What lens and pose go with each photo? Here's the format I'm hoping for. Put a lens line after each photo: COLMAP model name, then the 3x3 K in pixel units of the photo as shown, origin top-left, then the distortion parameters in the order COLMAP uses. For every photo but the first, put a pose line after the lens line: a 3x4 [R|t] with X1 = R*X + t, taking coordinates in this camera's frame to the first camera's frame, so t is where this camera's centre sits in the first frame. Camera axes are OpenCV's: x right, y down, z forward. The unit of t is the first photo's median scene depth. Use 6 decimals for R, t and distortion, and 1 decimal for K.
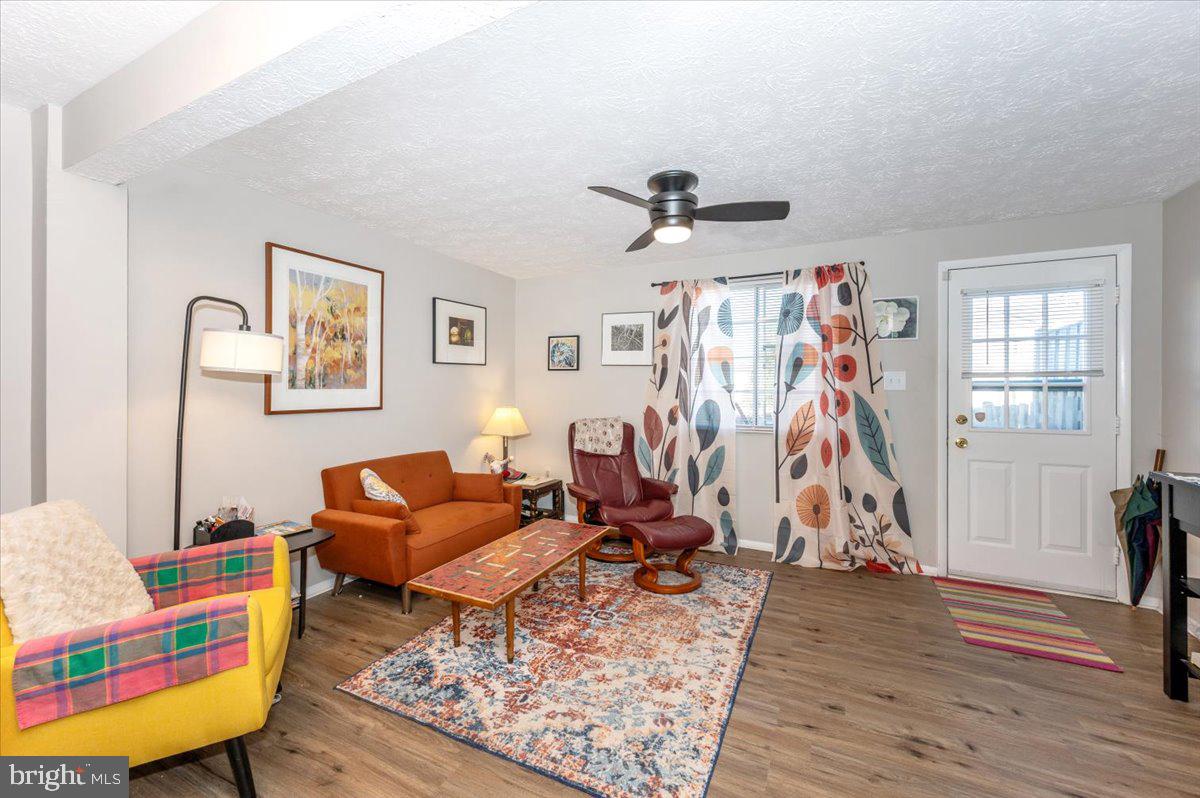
lens RADIAL K [[477.7, 0, 596.3], [0, 477.7, 390.3], [0, 0, 1]] dist [0.001847, -0.000143]
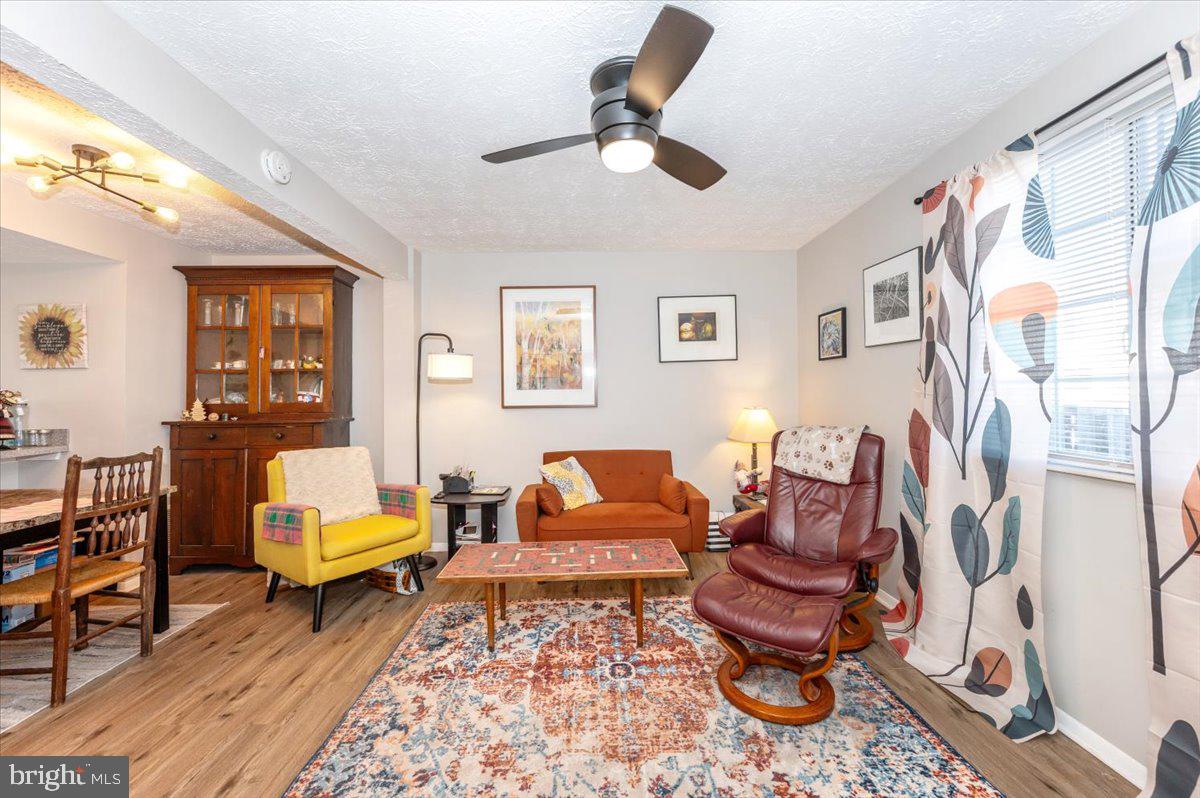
lens RADIAL K [[477.7, 0, 598.0], [0, 477.7, 390.8], [0, 0, 1]] dist [0.001847, -0.000143]
pose [[0.461736, -0.017004, -0.886854, 0.623542], [0.010317, 0.999852, -0.013799, 0.019117], [0.886957, -0.002779, 0.461843, 0.535421]]
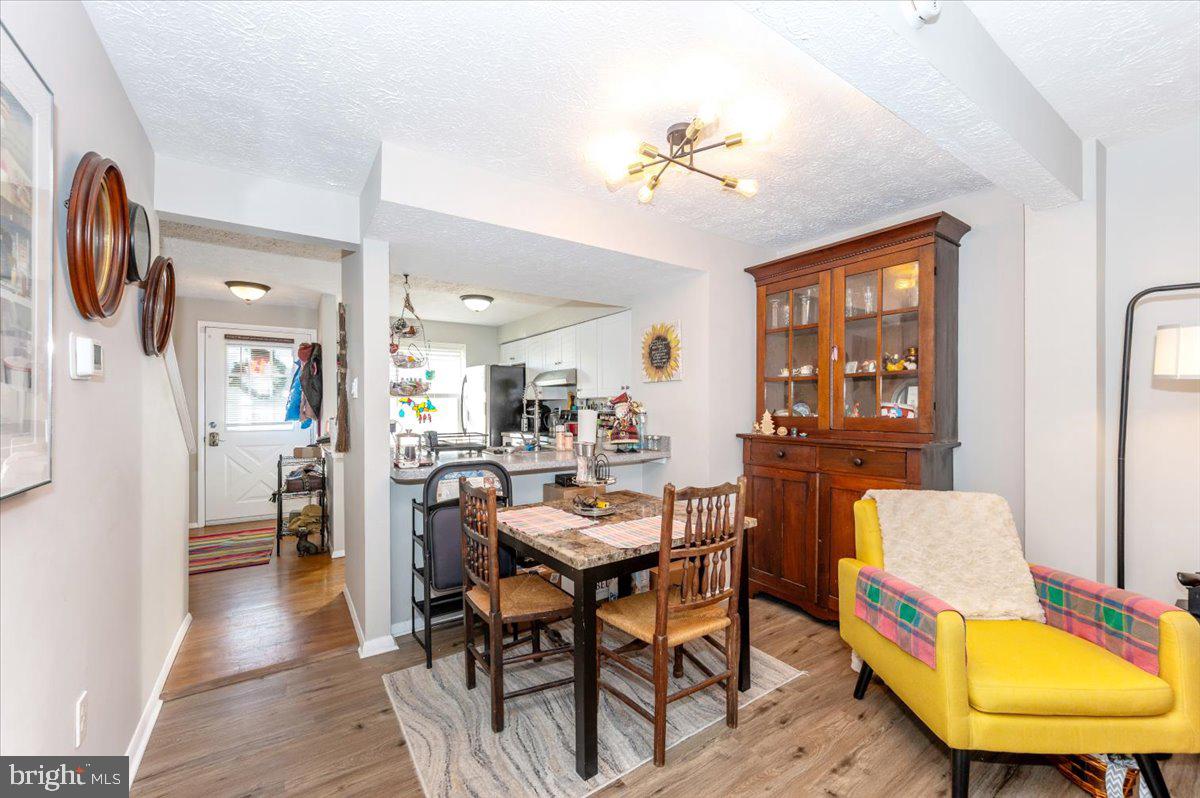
lens RADIAL K [[477.7, 0, 598.0], [0, 477.7, 395.6], [0, 0, 1]] dist [0.001847, -0.000143]
pose [[-0.495680, -0.017198, -0.868335, 0.252043], [-0.000205, 0.999806, -0.019685, 0.001563], [0.868505, -0.009580, -0.495587, 0.411939]]
